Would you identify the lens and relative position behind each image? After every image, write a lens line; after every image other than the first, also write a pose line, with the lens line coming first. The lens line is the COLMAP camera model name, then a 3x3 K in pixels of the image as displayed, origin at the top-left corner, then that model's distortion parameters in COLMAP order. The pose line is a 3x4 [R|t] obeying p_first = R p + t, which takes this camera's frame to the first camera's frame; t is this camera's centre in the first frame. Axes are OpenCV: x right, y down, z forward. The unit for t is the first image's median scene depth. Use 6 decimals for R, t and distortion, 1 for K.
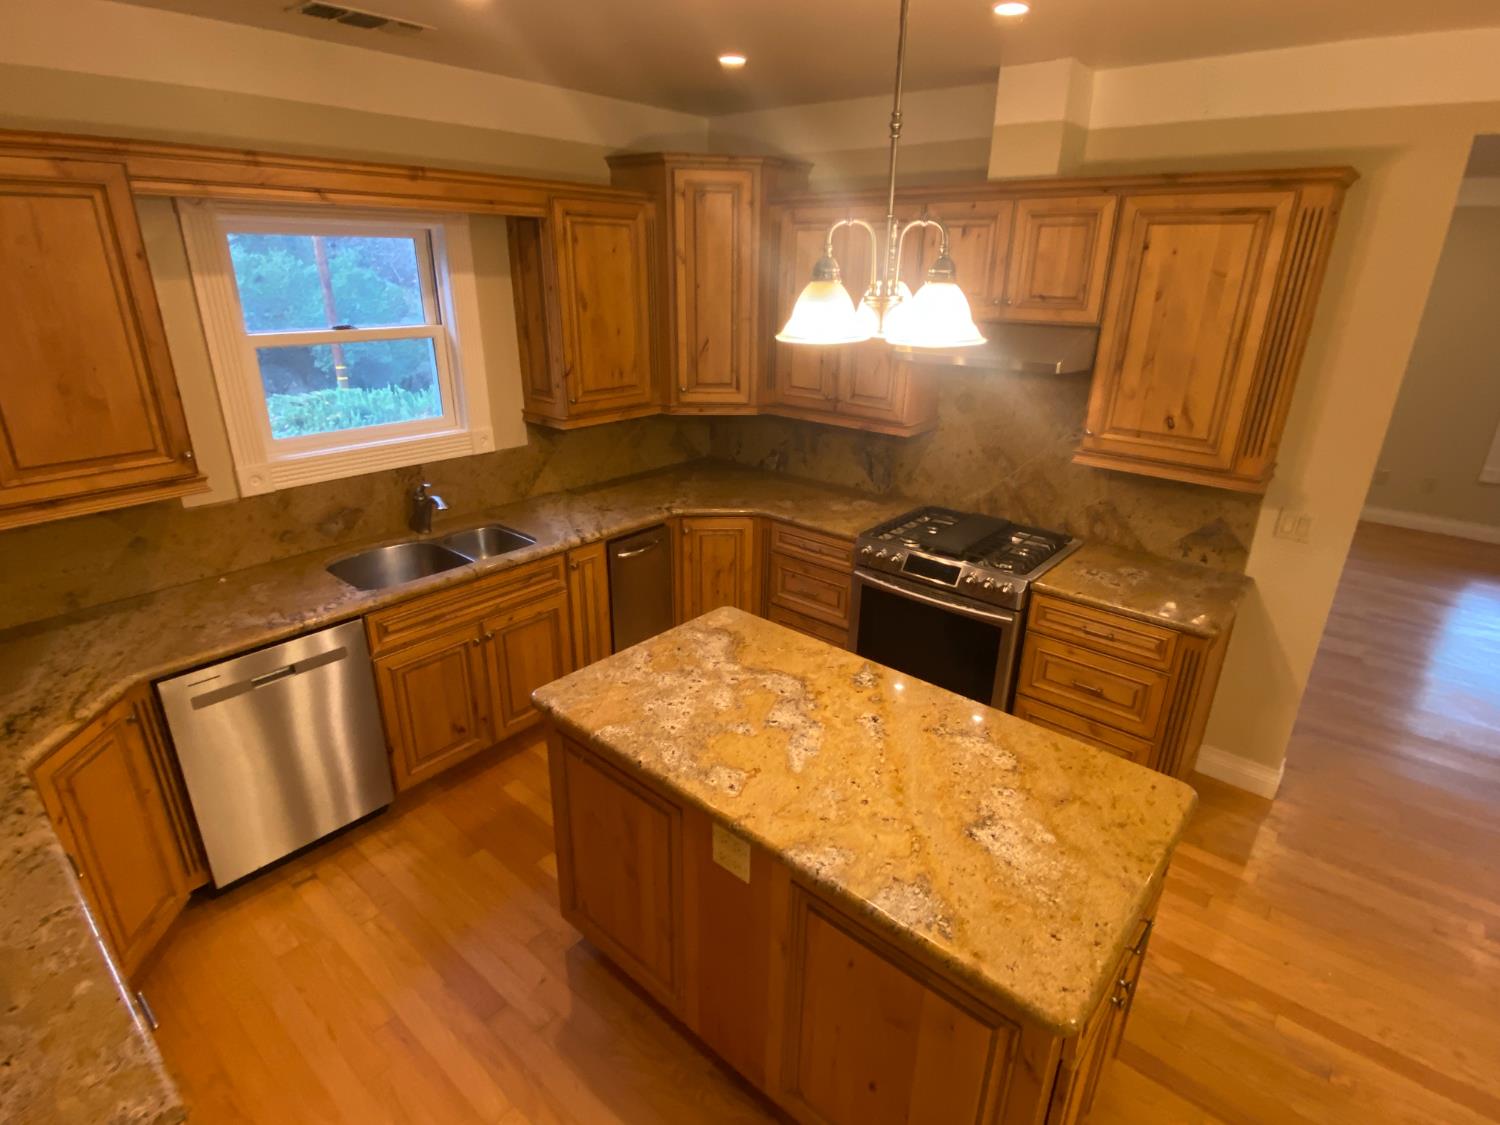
lens RADIAL K [[764.9, 0, 751.1], [0, 764.9, 559.1], [0, 0, 1]] dist [0.086958, -0.095571]
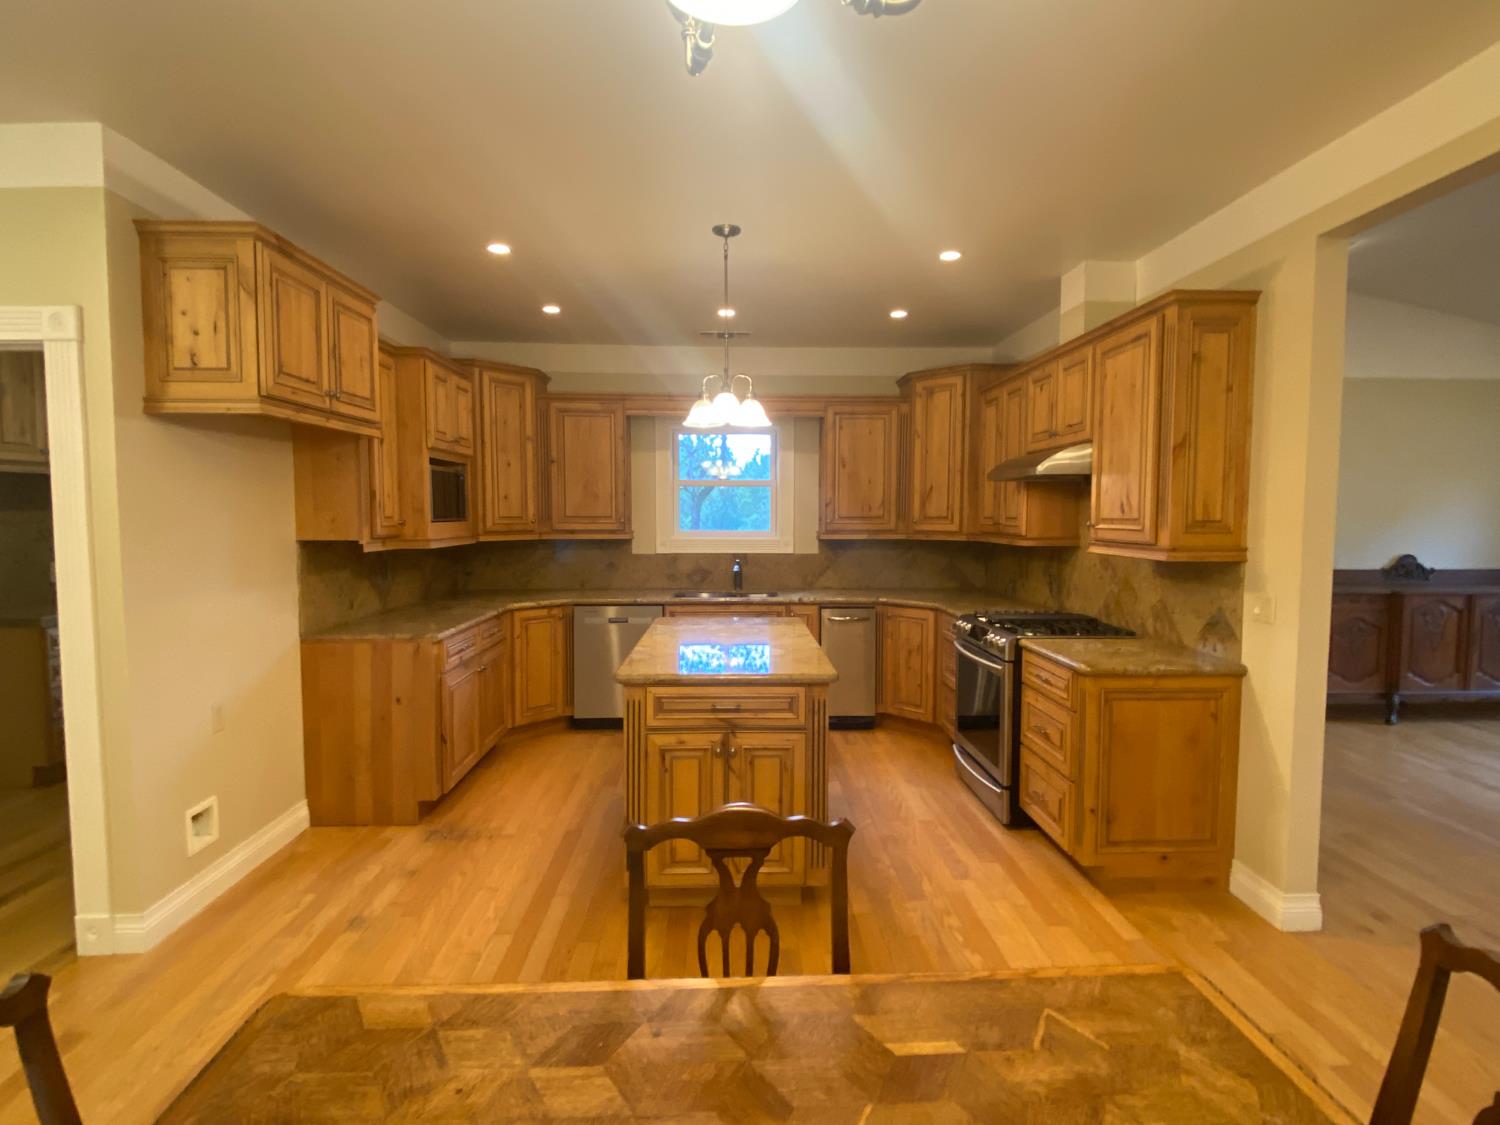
lens RADIAL K [[764.9, 0, 751.1], [0, 764.9, 559.1], [0, 0, 1]] dist [0.086958, -0.095571]
pose [[0.673002, 0.028950, -0.739074, 0.946641], [-0.257755, 0.945775, -0.197665, 0.252781], [0.693275, 0.323529, 0.643971, -0.114648]]
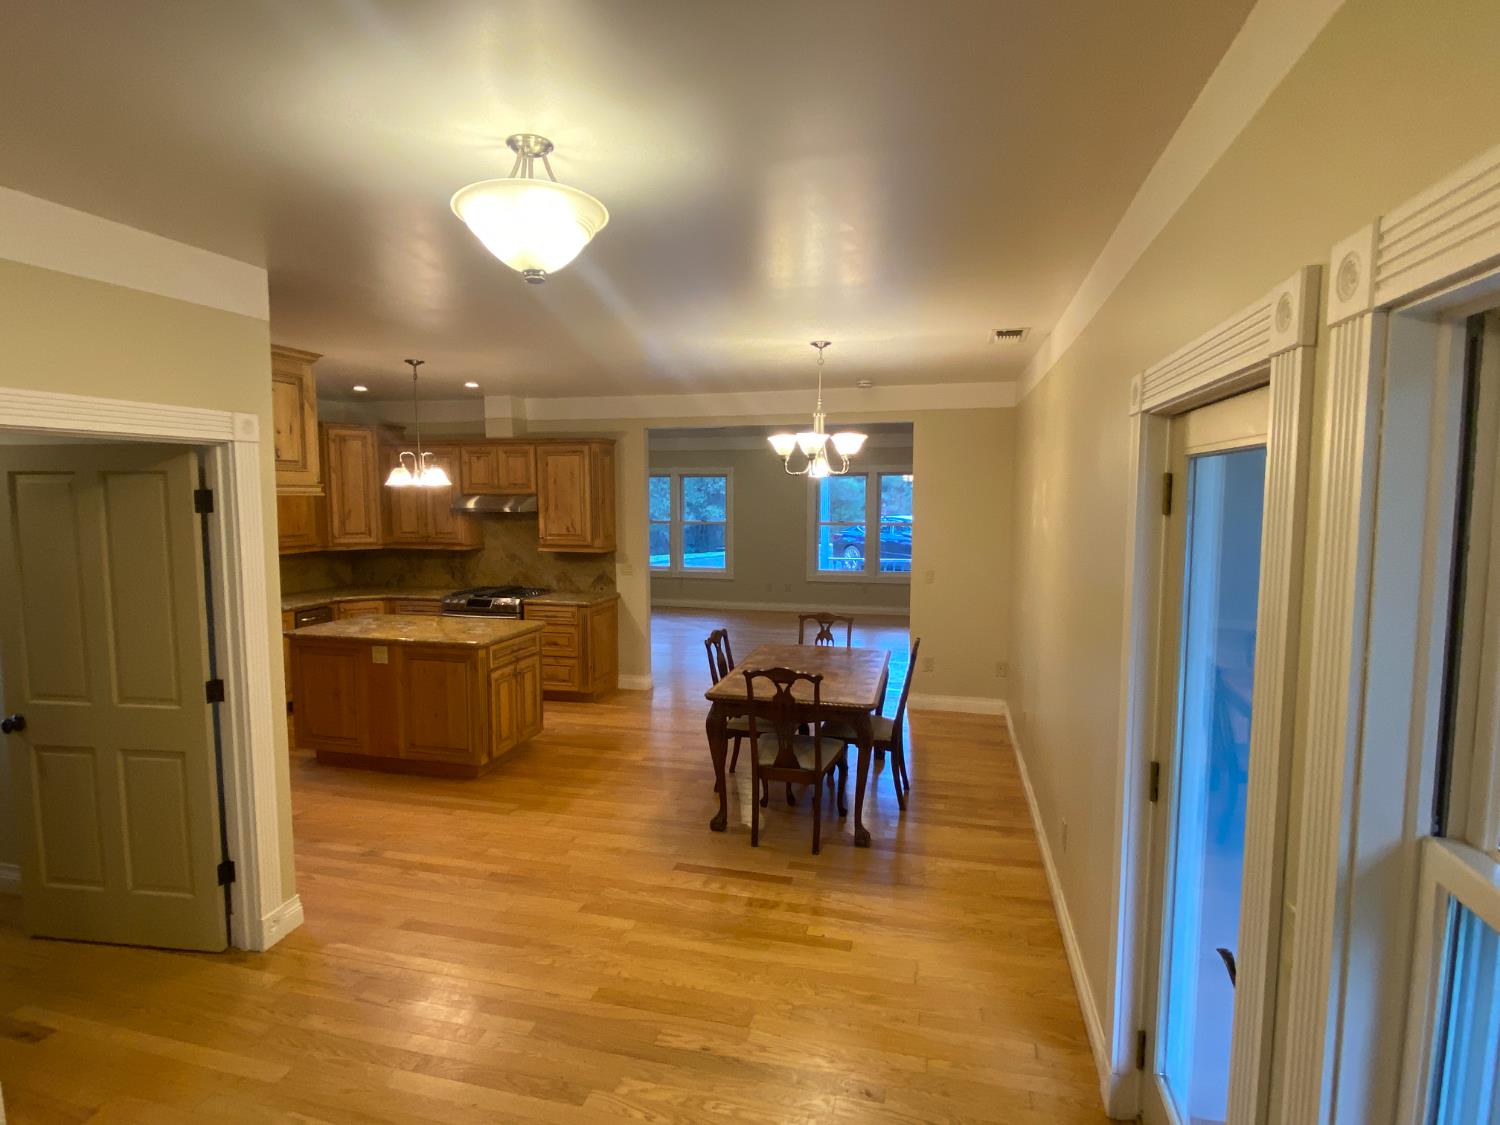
lens RADIAL K [[764.9, 0, 751.1], [0, 764.9, 559.1], [0, 0, 1]] dist [0.086958, -0.095571]
pose [[0.898442, -0.055450, 0.435576, -0.013591], [0.172904, 0.956524, -0.234874, 0.546964], [-0.403615, 0.286333, 0.868969, -1.241027]]
